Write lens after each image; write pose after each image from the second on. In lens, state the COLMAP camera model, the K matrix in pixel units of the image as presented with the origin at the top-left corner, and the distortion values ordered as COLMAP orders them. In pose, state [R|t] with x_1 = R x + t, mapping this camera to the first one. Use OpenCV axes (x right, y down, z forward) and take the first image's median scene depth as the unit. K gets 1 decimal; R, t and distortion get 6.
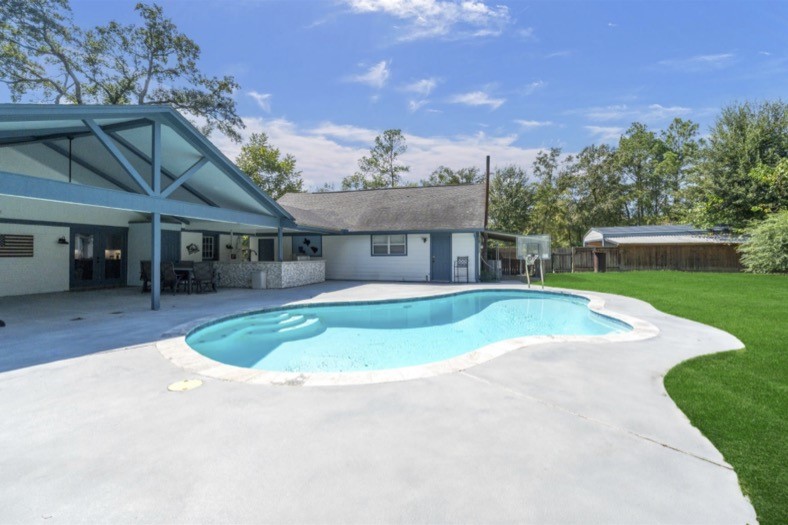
lens RADIAL K [[322.2, 0, 395.0], [0, 322.2, 262.1], [0, 0, 1]] dist [0.005123, -0.004224]
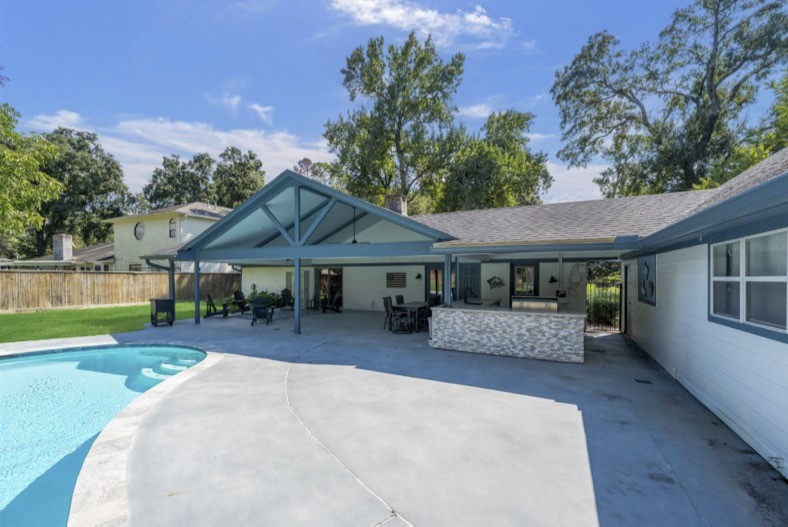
lens RADIAL K [[334.9, 0, 397.0], [0, 334.9, 273.4], [0, 0, 1]] dist [0.001185, -0.000098]
pose [[-0.157691, -0.003338, -0.987483, 0.261657], [-0.025472, 0.999675, 0.000688, -0.054491], [0.987160, 0.025261, -0.157725, 0.807223]]
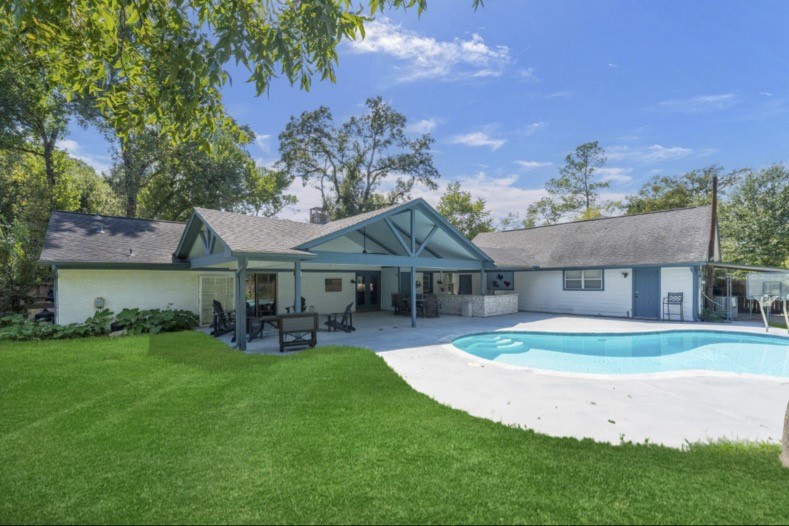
lens RADIAL K [[324.4, 0, 392.1], [0, 324.4, 278.6], [0, 0, 1]] dist [0.019174, -0.008617]
pose [[0.852497, -0.008815, -0.522658, 0.006530], [-0.006057, 0.999624, -0.026739, -0.026192], [0.522697, 0.025960, 0.852123, -0.223571]]
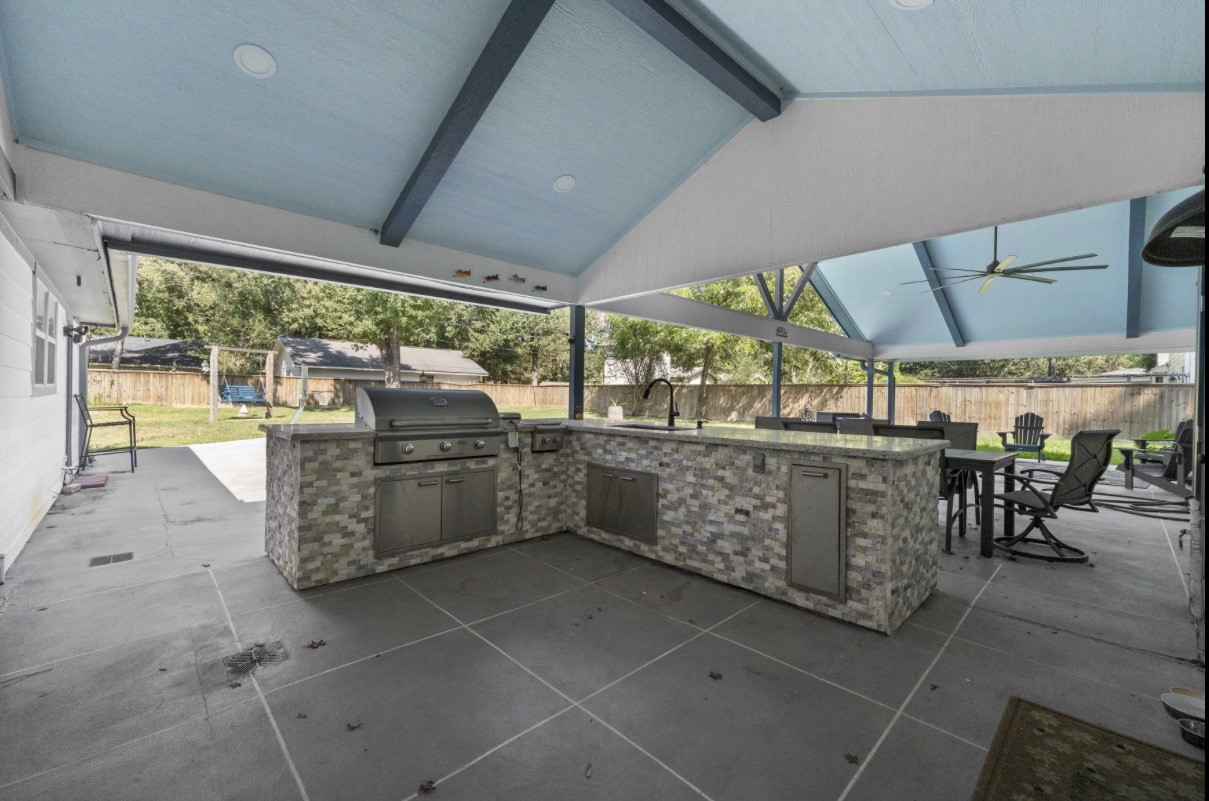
lens RADIAL K [[493.2, 0, 603.4], [0, 493.2, 401.7], [0, 0, 1]] dist [0.001915, 0.000138]
pose [[-0.868112, -0.016537, 0.496093, -0.482696], [-0.002370, 0.999572, 0.029173, -0.025968], [-0.496363, 0.024150, -0.867779, 1.114379]]
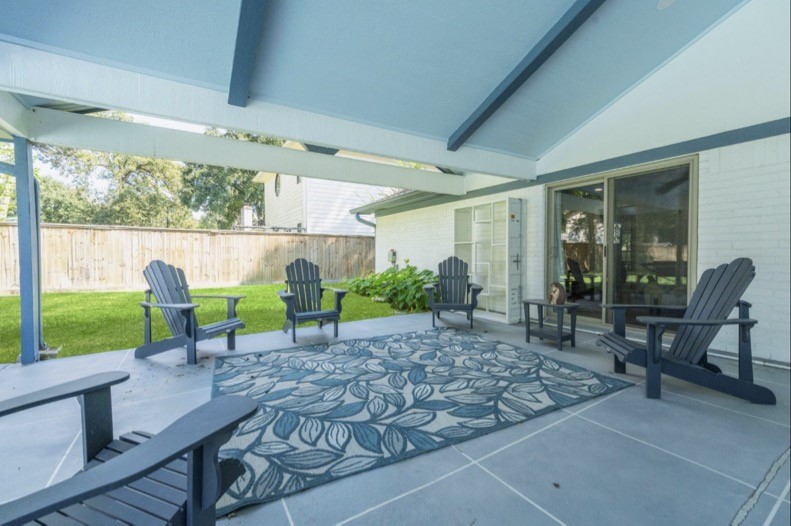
lens RADIAL K [[326.1, 0, 397.5], [0, 326.1, 262.3], [0, 0, 1]] dist [0.002652, -0.000325]
pose [[-0.656474, 0.021067, -0.754054, -0.496076], [-0.011090, 0.999232, 0.037572, 0.001360], [0.754267, 0.033028, -0.655737, 0.445316]]
